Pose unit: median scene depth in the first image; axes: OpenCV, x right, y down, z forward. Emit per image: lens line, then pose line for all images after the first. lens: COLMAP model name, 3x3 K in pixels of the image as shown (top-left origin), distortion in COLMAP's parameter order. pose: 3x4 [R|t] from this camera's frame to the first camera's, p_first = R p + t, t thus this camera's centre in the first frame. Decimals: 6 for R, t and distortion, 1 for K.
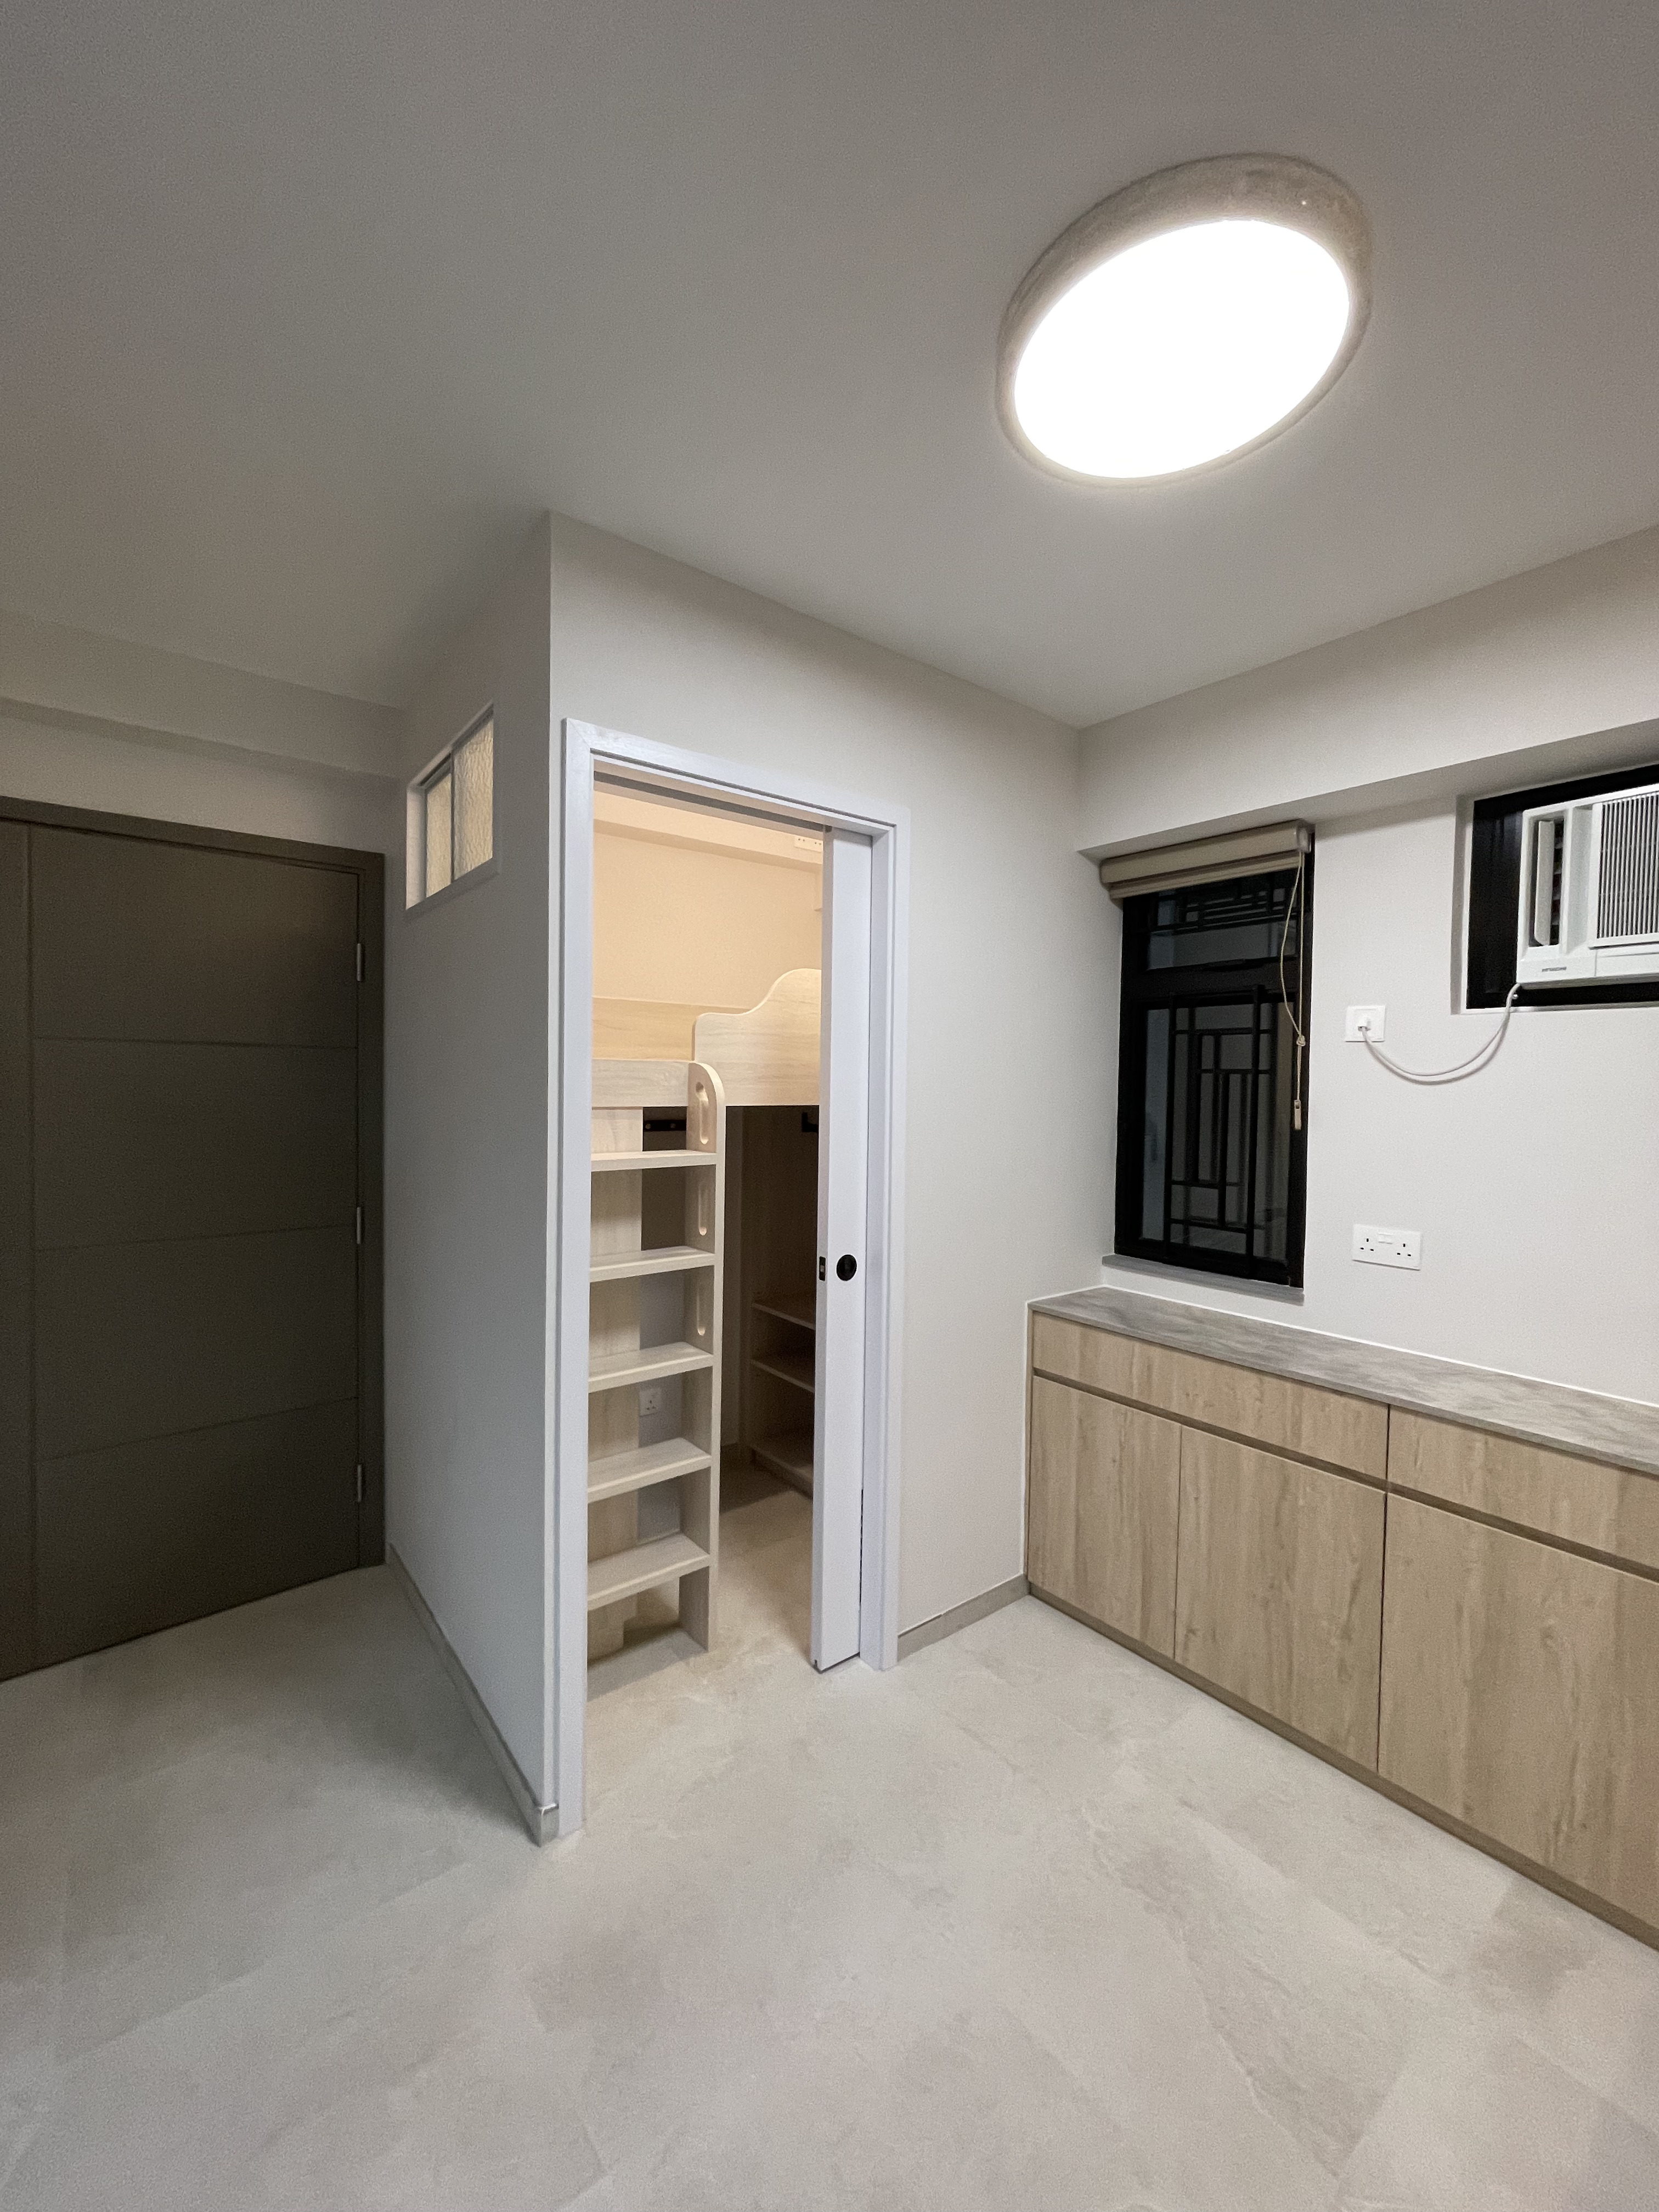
lens RADIAL K [[887.4, 0, 811.8], [0, 887.4, 1101.6], [0, 0, 1]] dist [-0.015793, 0.006178]
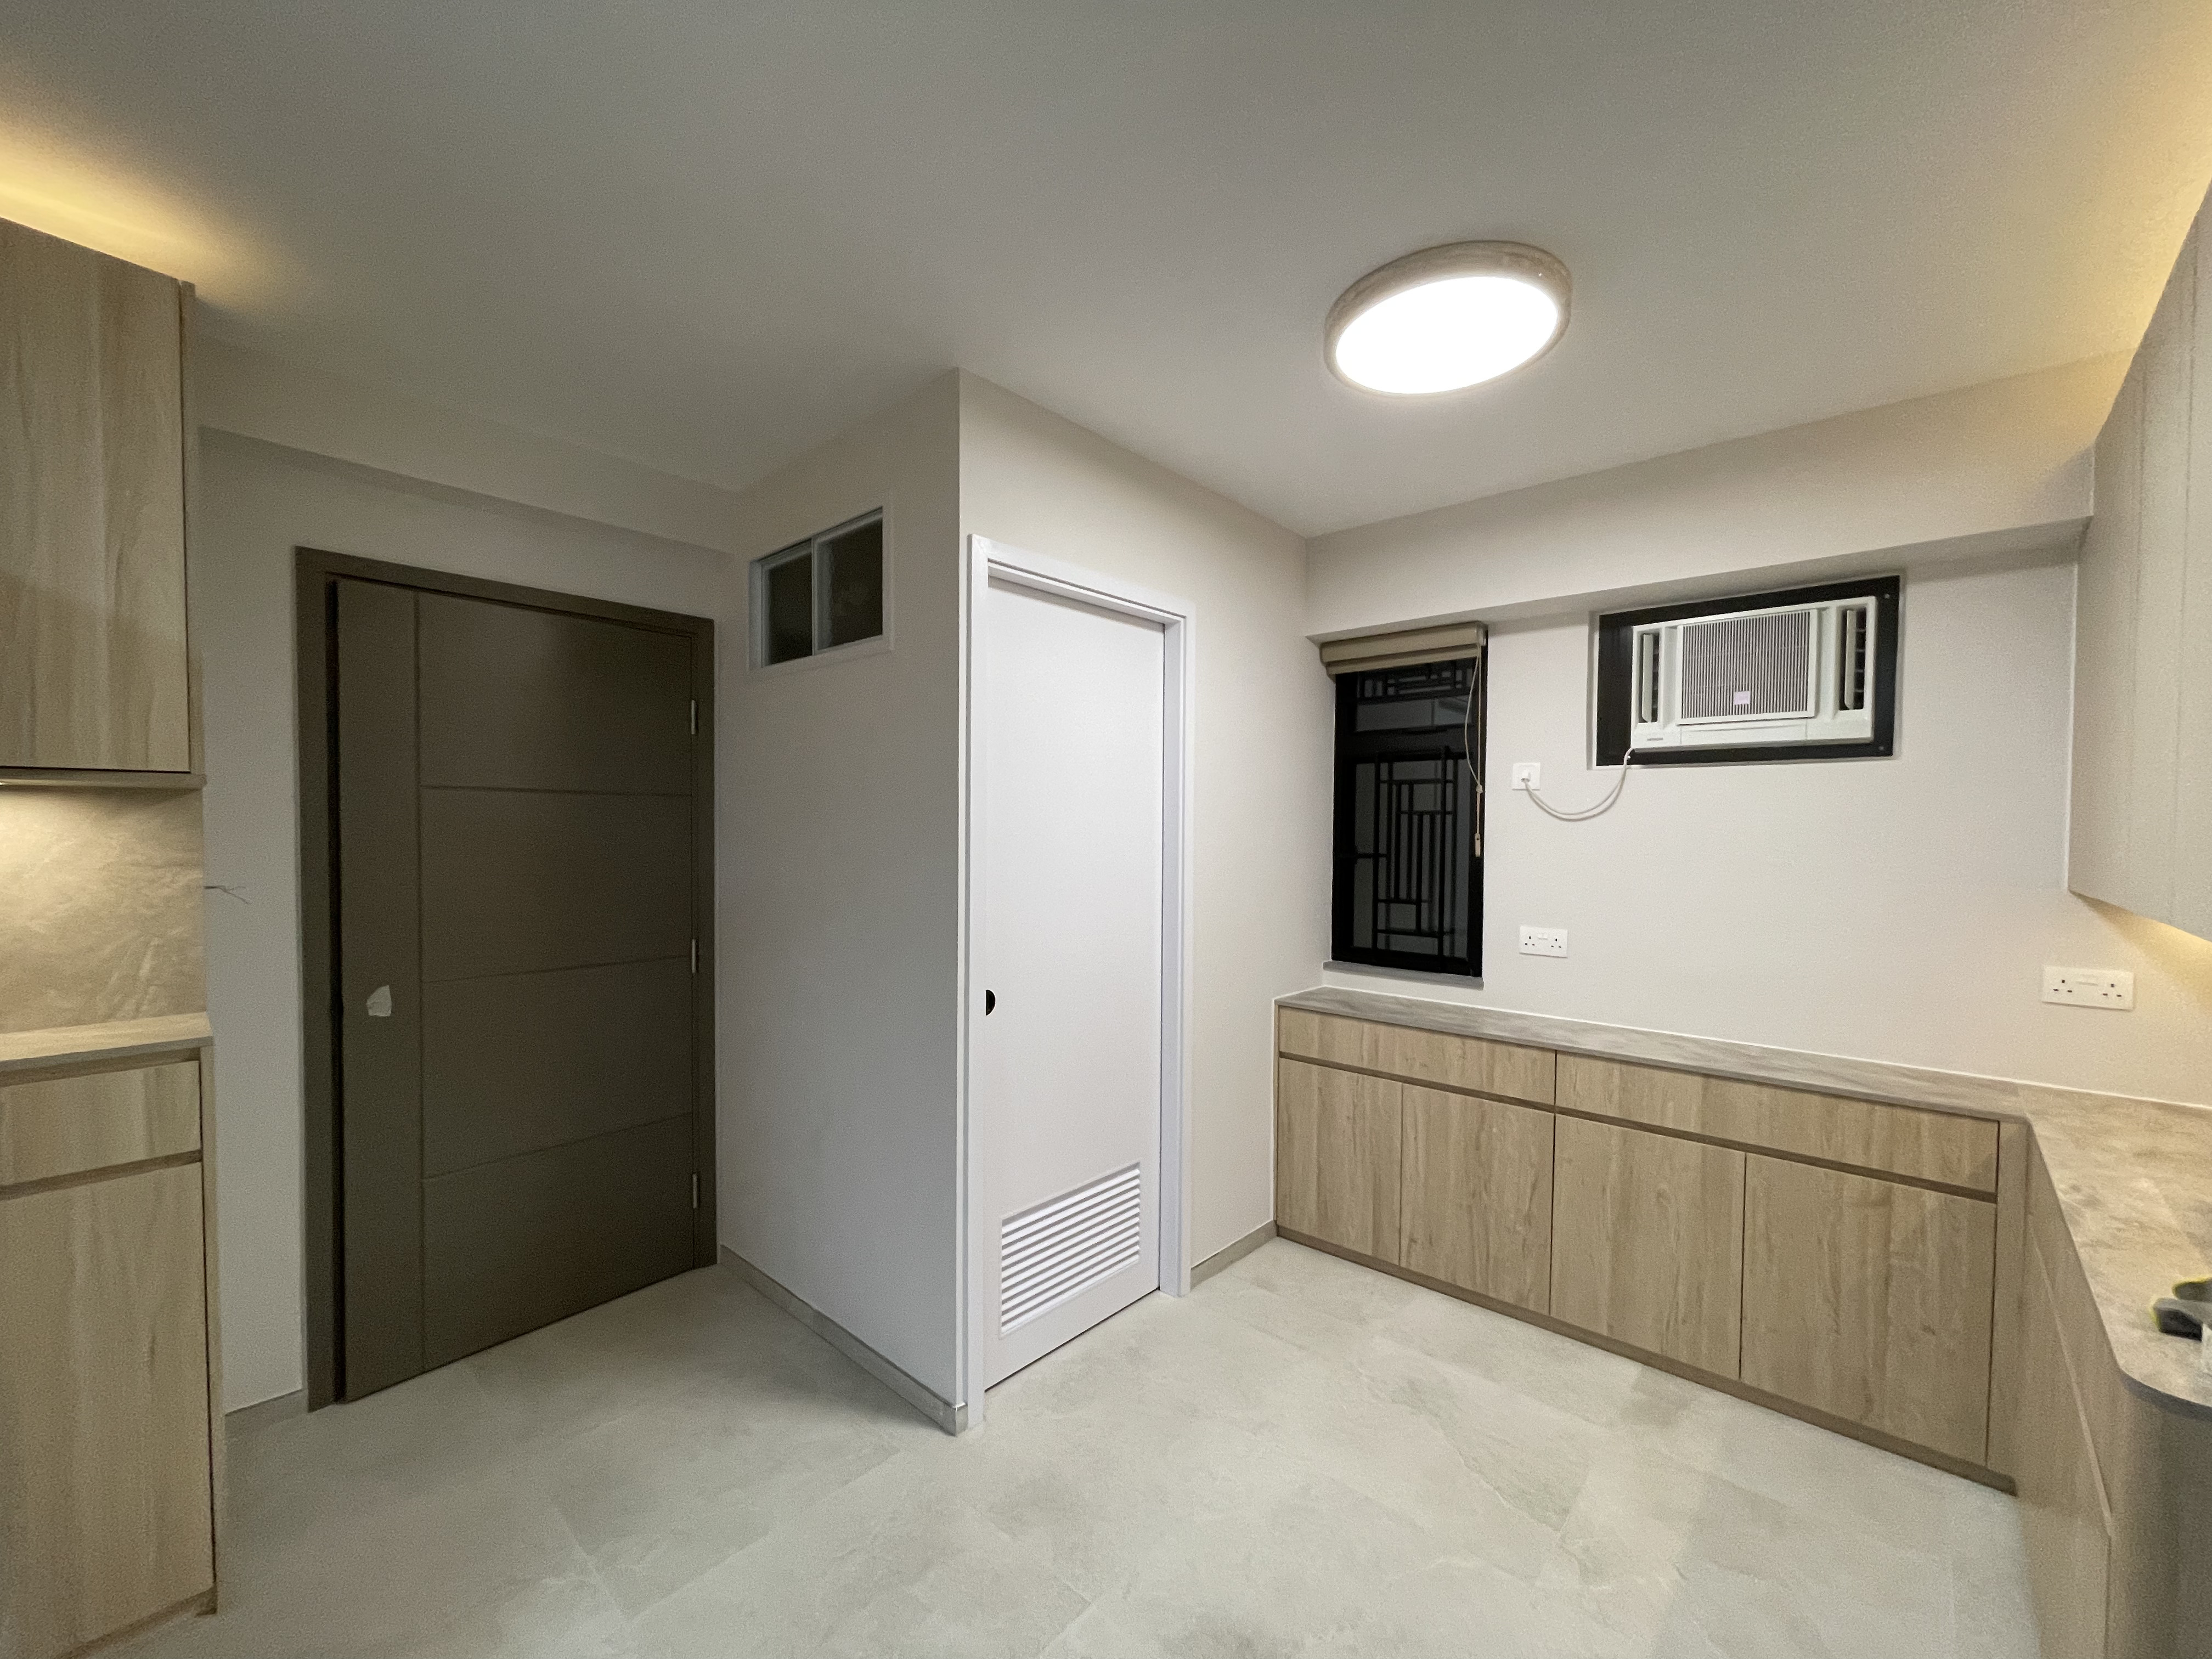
lens RADIAL K [[887.4, 0, 1096.1], [0, 887.4, 843.6], [0, 0, 1]] dist [-0.015793, 0.006178]
pose [[0.984663, -0.010958, 0.174122, -0.250528], [0.011525, 0.999931, -0.002248, 0.009463], [-0.174085, 0.004220, 0.984722, -0.208631]]
